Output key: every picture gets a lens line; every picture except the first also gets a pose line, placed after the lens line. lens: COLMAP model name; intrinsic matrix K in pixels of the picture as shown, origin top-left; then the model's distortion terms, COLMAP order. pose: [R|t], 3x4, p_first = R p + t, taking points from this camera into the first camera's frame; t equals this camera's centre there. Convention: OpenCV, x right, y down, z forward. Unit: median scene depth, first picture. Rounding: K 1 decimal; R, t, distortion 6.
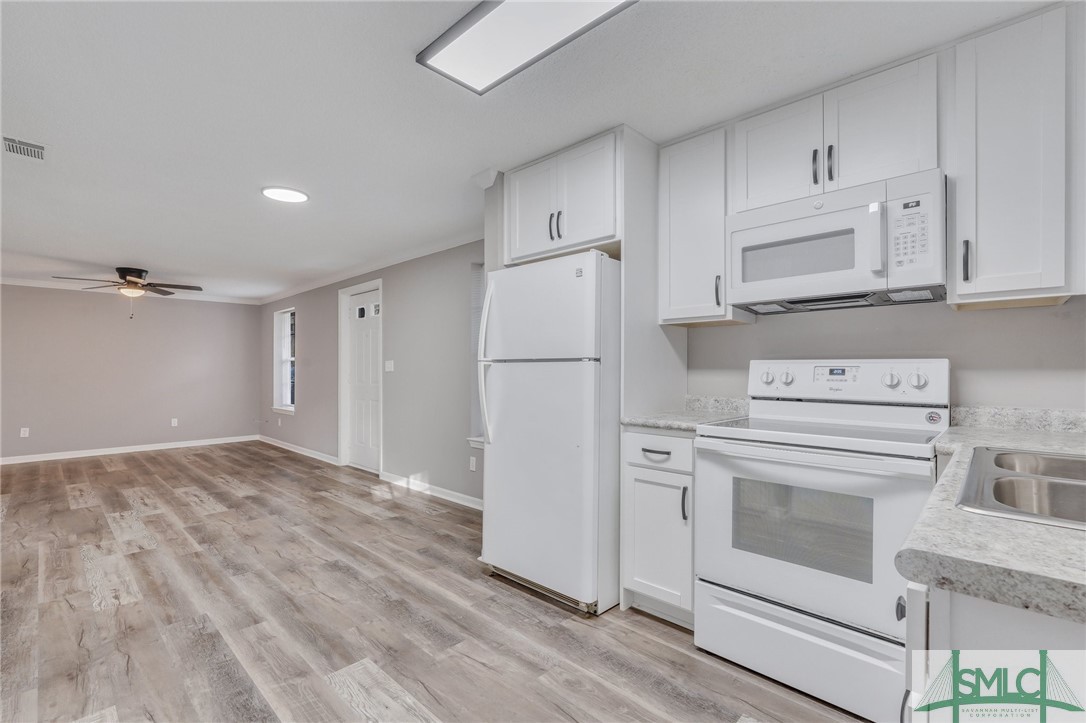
lens RADIAL K [[483.9, 0, 548.3], [0, 483.9, 368.2], [0, 0, 1]] dist [-0.016723, 0.008921]
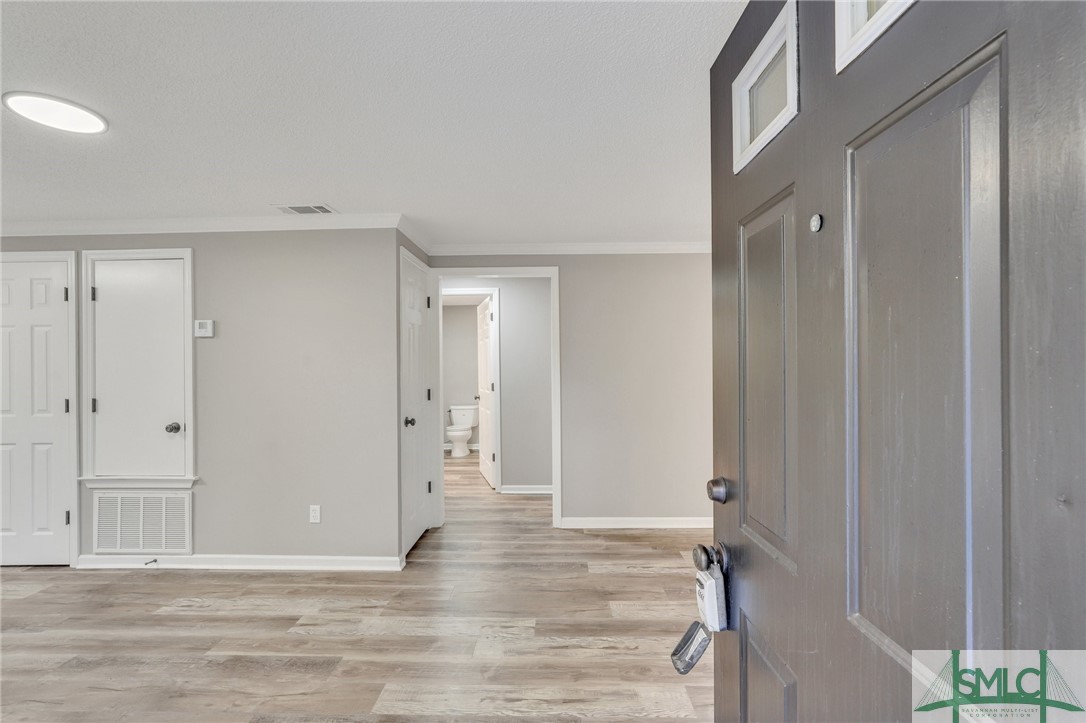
lens RADIAL K [[483.9, 0, 545.6], [0, 483.9, 360.7], [0, 0, 1]] dist [-0.016723, 0.008921]
pose [[-0.744290, 0.007474, -0.667815, -0.697076], [0.014675, 0.999879, -0.005165, -0.065802], [0.667695, -0.013644, -0.744309, 2.135499]]
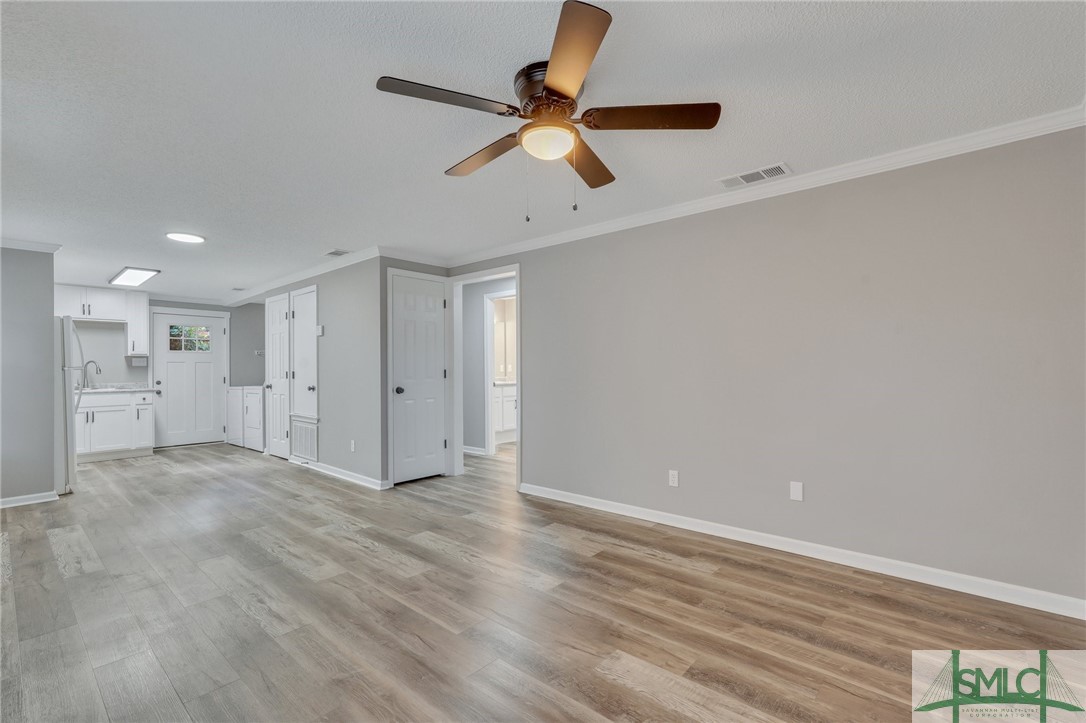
lens RADIAL K [[483.9, 0, 544.9], [0, 483.9, 369.4], [0, 0, 1]] dist [-0.016723, 0.008921]
pose [[-0.999216, 0.010620, -0.038138, -1.723621], [0.010761, 0.999936, -0.003490, 0.016302], [0.038099, -0.003897, -0.999266, 2.746694]]
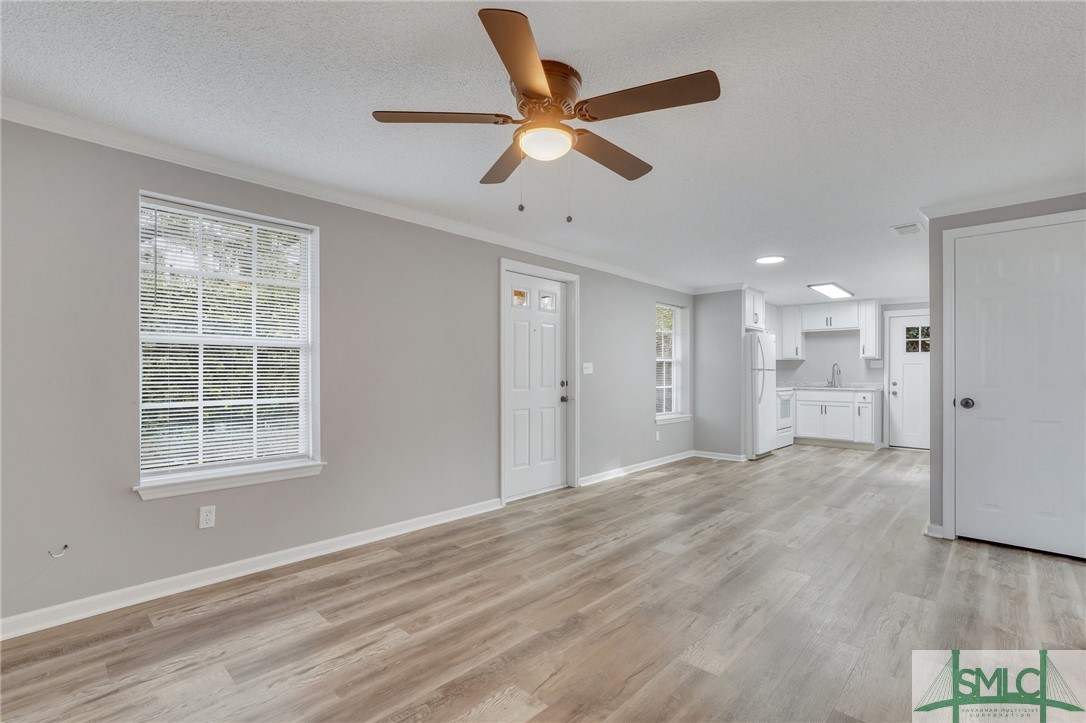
lens RADIAL K [[483.9, 0, 539.5], [0, 483.9, 370.9], [0, 0, 1]] dist [-0.016723, 0.008921]
pose [[0.006918, 0.006559, 0.999955, -2.470567], [-0.005555, 0.999963, -0.006521, 0.013384], [-0.999961, -0.005510, 0.006954, 2.034255]]
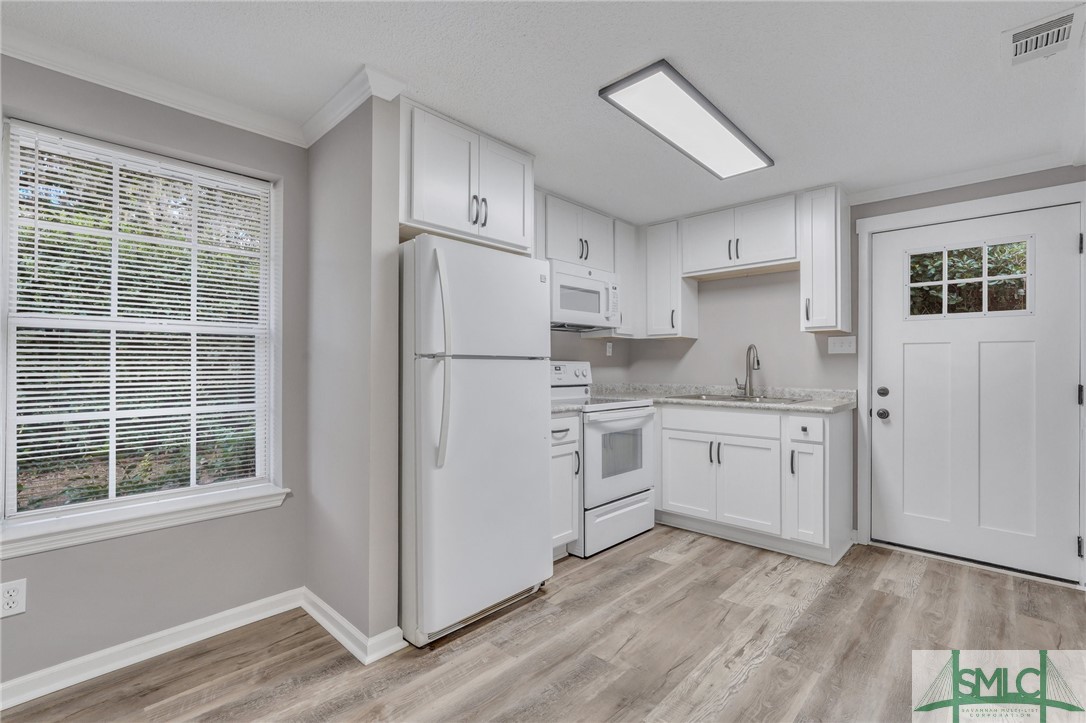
lens RADIAL K [[483.9, 0, 541.8], [0, 483.9, 361.2], [0, 0, 1]] dist [-0.016723, 0.008921]
pose [[0.002066, 0.010941, 0.999938, -0.847937], [-0.003689, 0.999933, -0.010933, 0.000313], [-0.999991, -0.003666, 0.002106, 0.828219]]
